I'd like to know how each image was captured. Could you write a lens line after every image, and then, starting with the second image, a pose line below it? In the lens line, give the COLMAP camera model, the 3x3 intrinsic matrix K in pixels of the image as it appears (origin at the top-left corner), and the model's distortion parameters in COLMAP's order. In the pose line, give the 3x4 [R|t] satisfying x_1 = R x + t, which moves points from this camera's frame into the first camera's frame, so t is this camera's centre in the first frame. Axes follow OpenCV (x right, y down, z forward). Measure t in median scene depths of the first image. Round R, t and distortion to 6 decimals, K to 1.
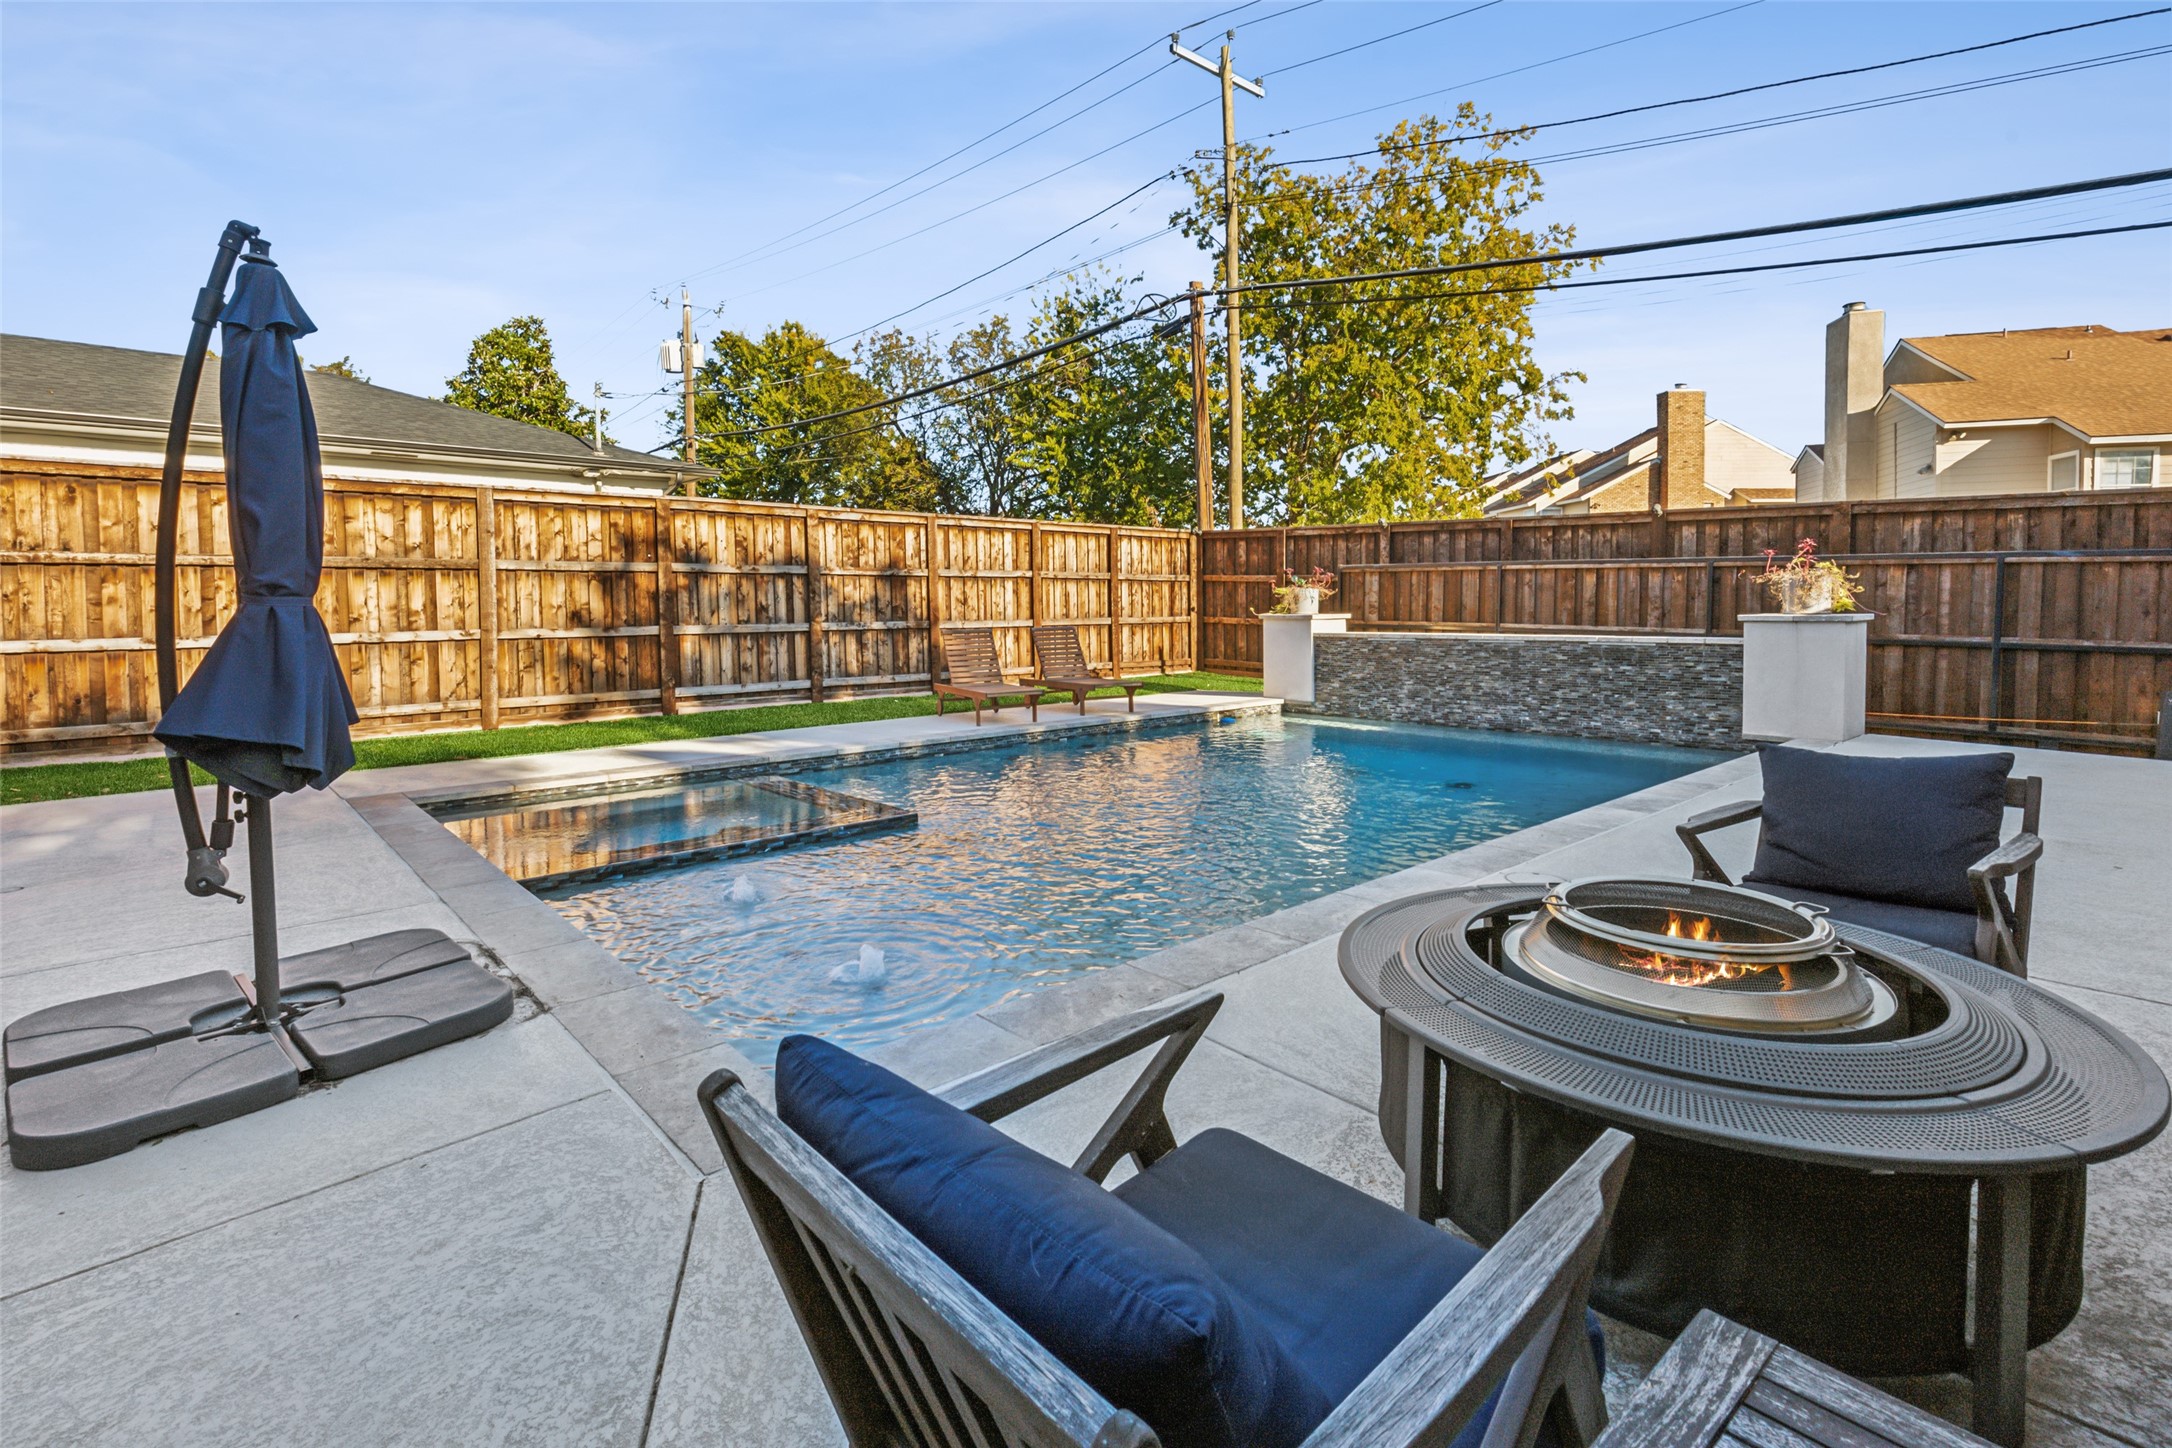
lens RADIAL K [[1009.3, 0, 1080.9], [0, 1009.3, 642.1], [0, 0, 1]] dist [0.007968, -0.000426]
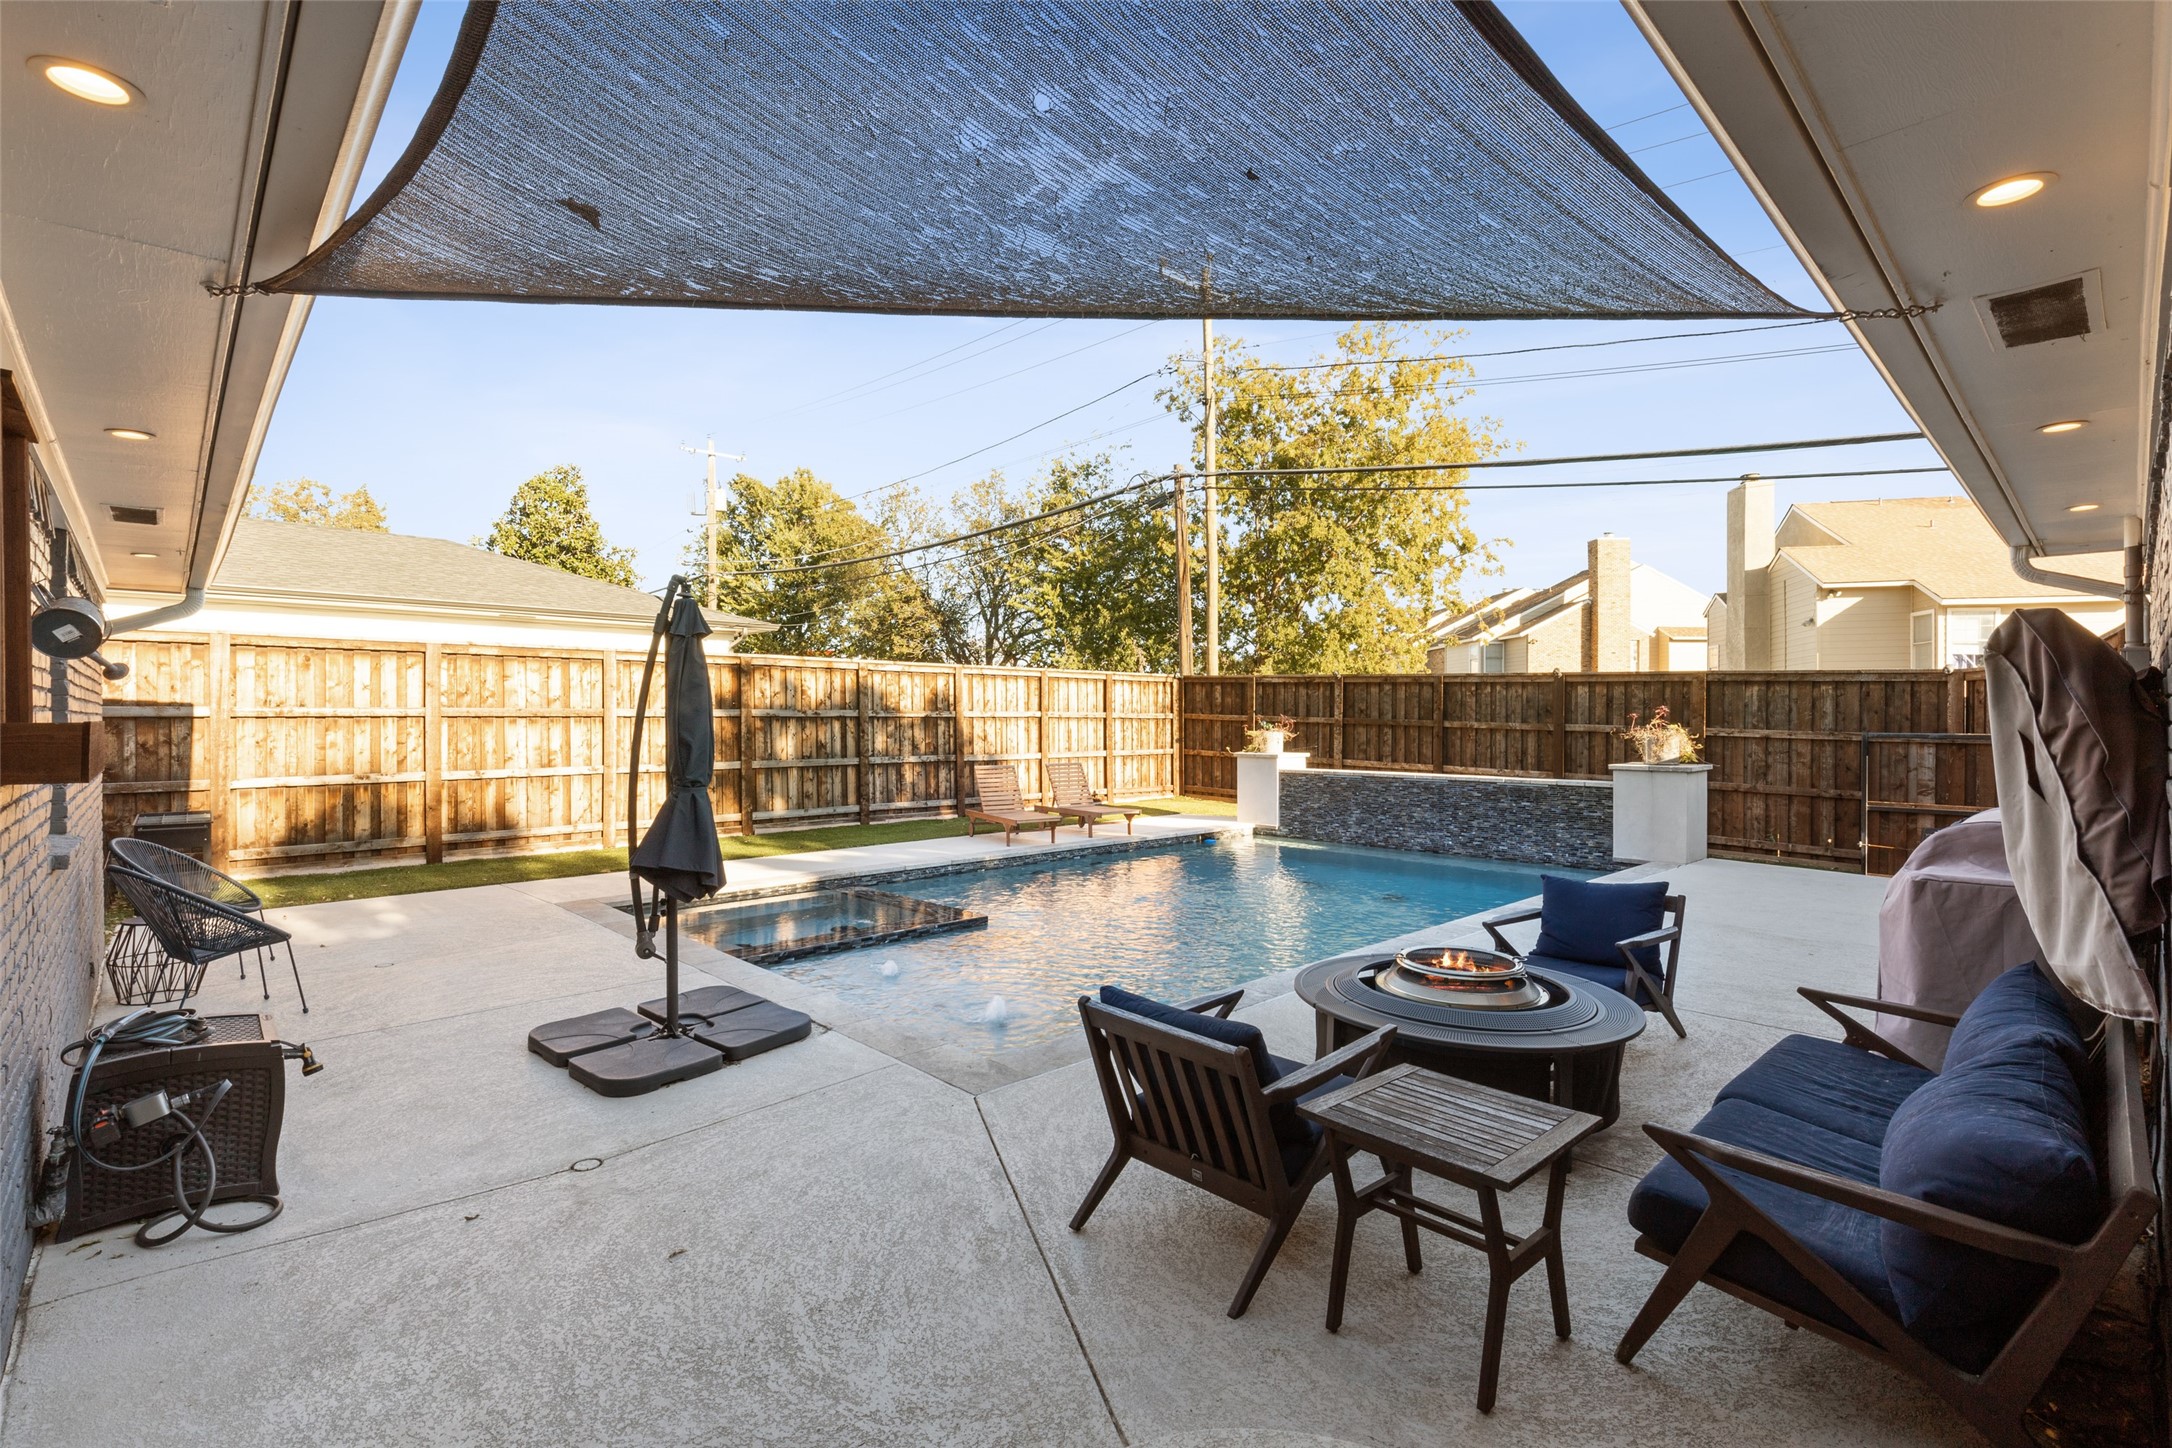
lens RADIAL K [[971.4, 0, 1076.4], [0, 971.4, 735.1], [0, 0, 1]] dist [0.006031, 0.000307]
pose [[0.999722, 0.008340, 0.022072, -0.036958], [-0.007877, 0.999749, -0.020955, -0.023007], [-0.022241, 0.020776, 0.999537, -0.153060]]
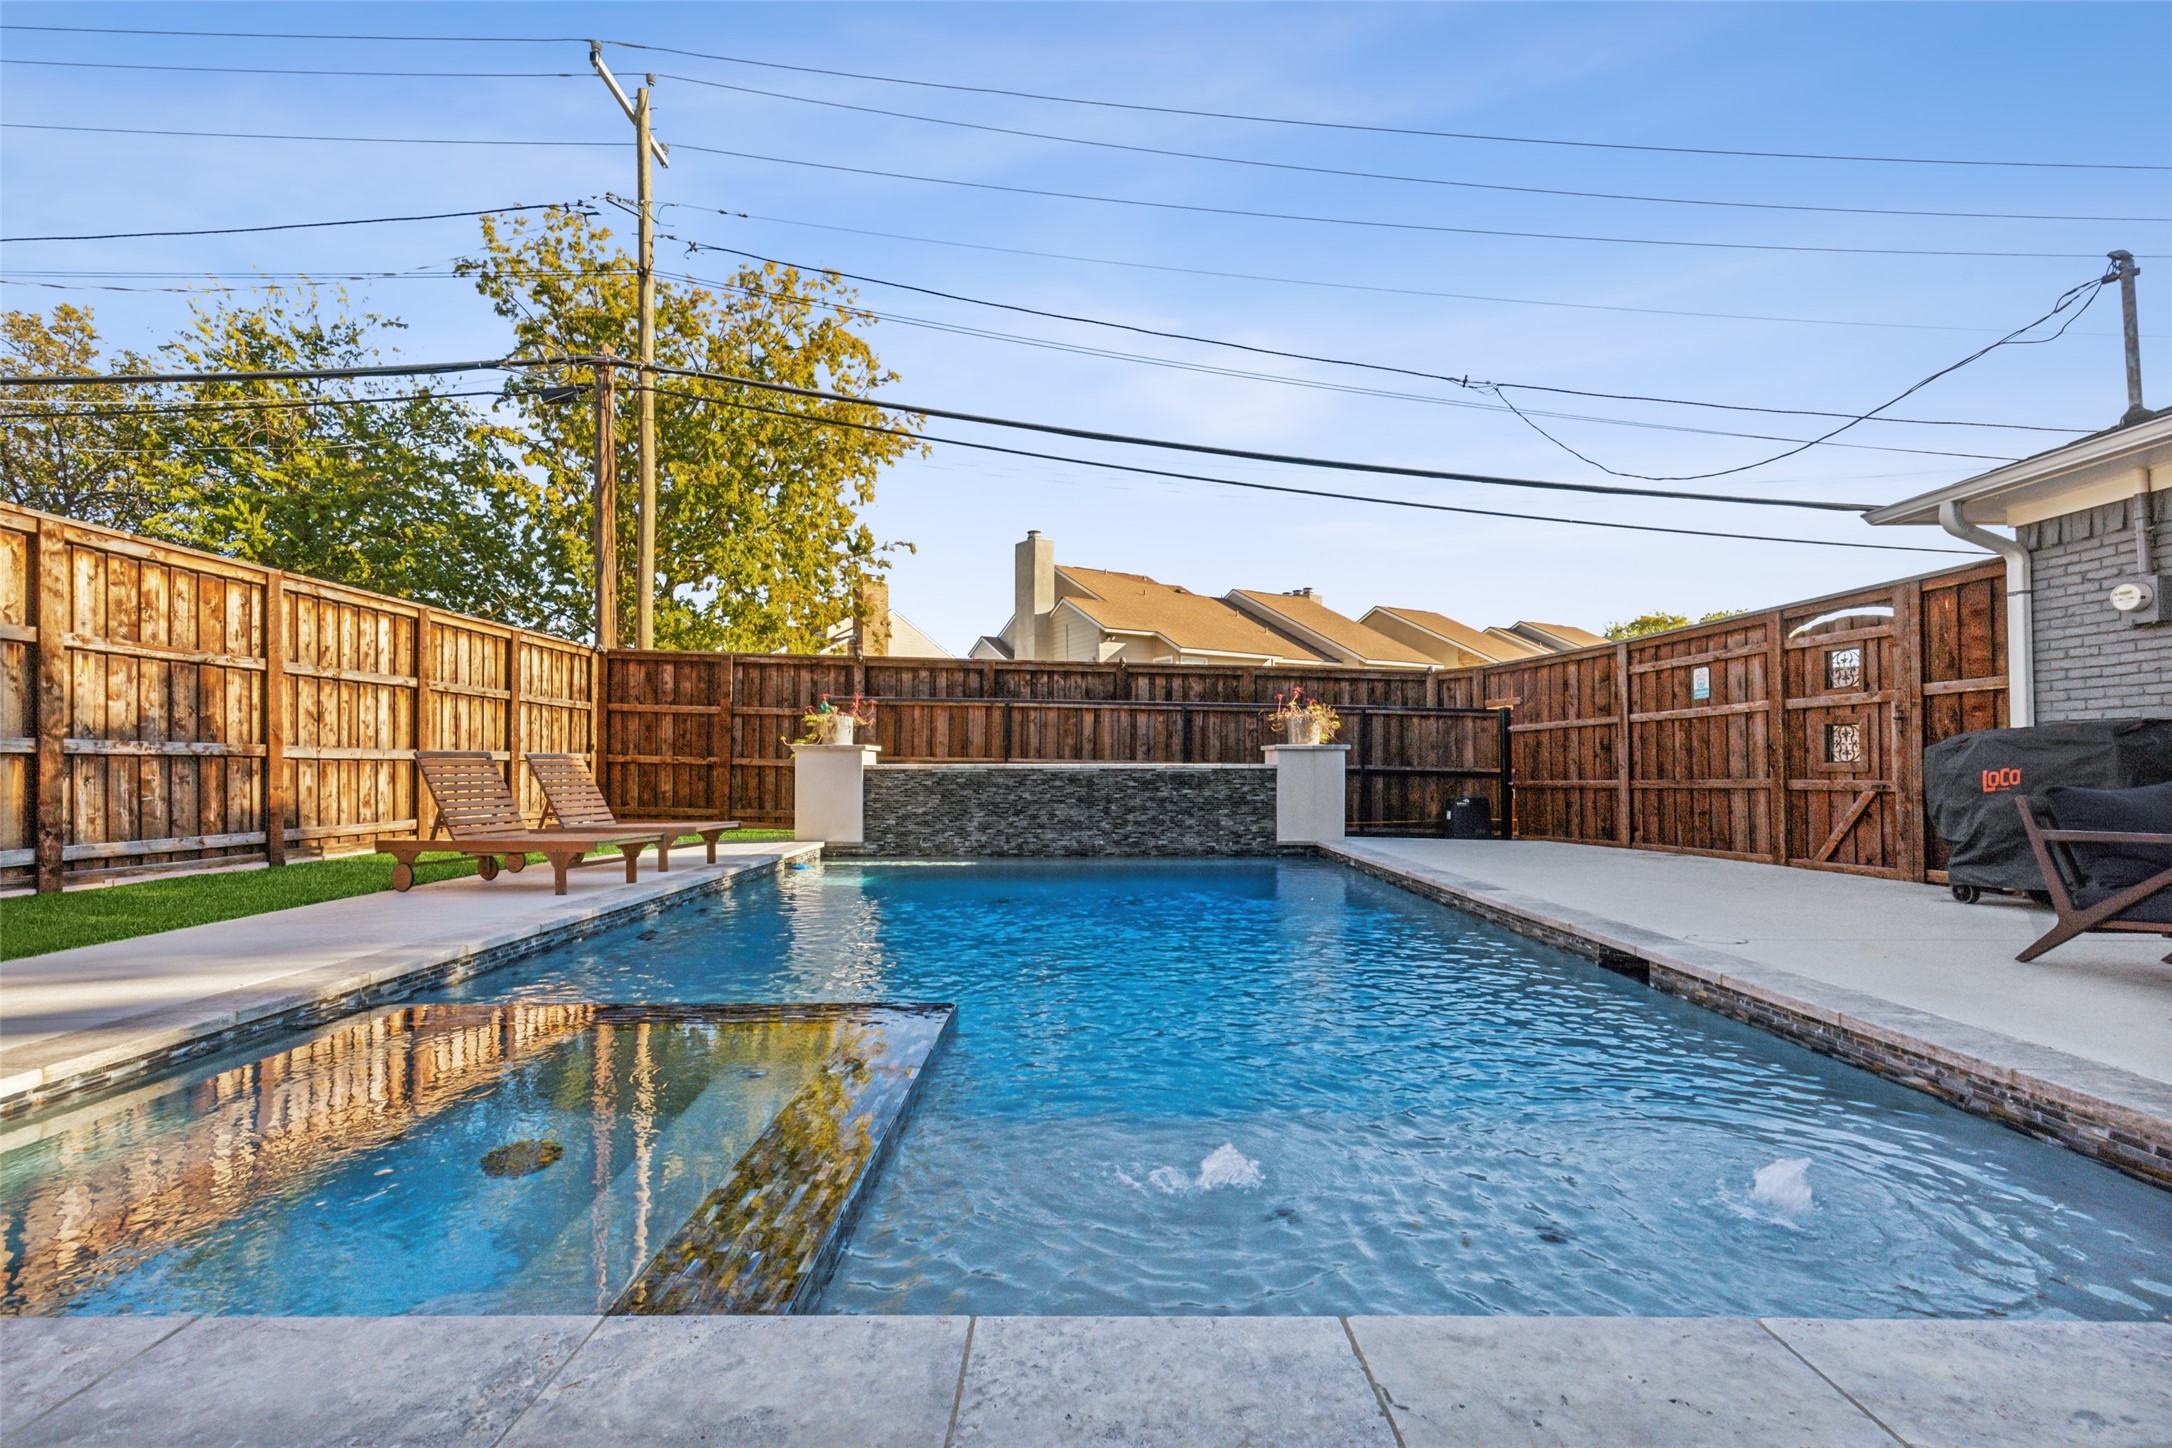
lens RADIAL K [[968.6, 0, 1075.7], [0, 968.6, 749.8], [0, 0, 1]] dist [0.001092, -0.000238]
pose [[0.671841, 0.020823, 0.740402, -0.273552], [0.020851, 0.998677, -0.047007, 0.021060], [-0.740402, 0.047019, 0.670518, 0.272442]]
